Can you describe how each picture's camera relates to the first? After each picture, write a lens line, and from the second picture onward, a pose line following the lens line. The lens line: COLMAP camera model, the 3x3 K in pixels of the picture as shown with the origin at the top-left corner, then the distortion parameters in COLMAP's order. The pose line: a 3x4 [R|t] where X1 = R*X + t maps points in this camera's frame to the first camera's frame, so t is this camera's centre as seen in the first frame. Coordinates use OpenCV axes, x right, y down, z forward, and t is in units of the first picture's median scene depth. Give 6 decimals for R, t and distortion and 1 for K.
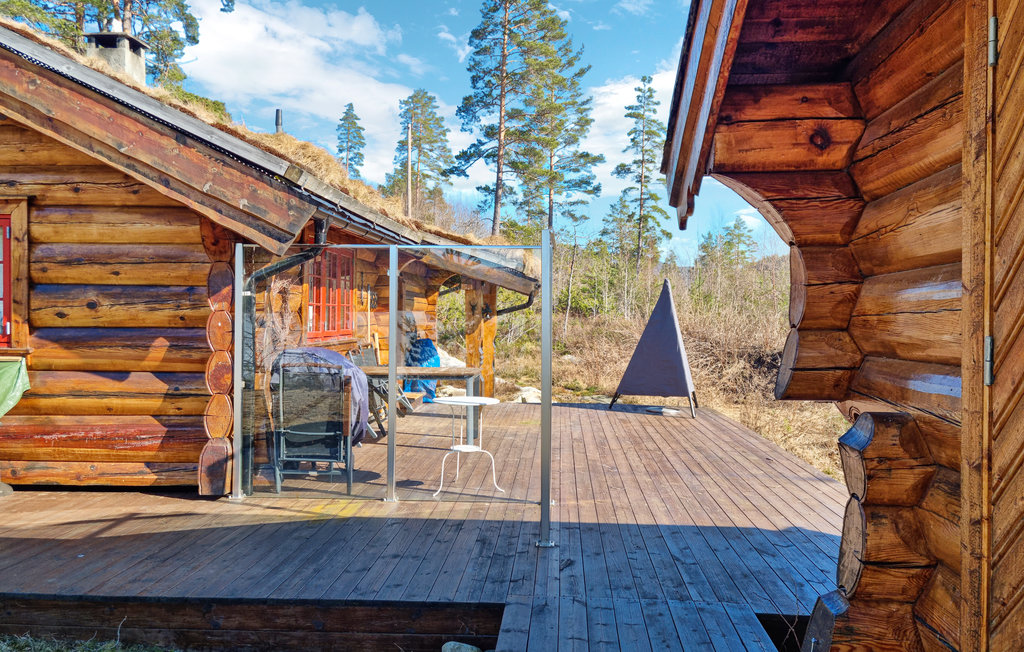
lens RADIAL K [[864.8, 0, 448.3], [0, 864.8, 312.6], [0, 0, 1]] dist [0.063931, -0.008065]
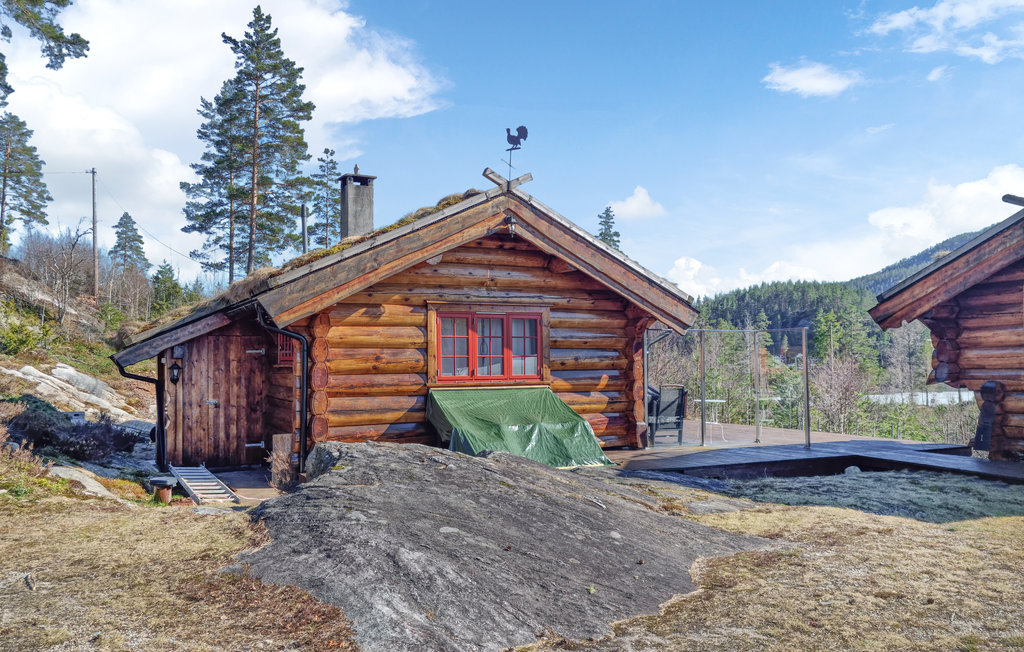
lens RADIAL K [[821.7, 0, 512.0], [0, 821.7, 326.0], [0, 0, 1]] dist [0.058850, -0.093946]
pose [[0.877087, 0.007777, 0.480269, -1.446734], [0.012675, 0.999146, -0.039326, -0.010816], [-0.480165, 0.040579, 0.876239, -0.587815]]
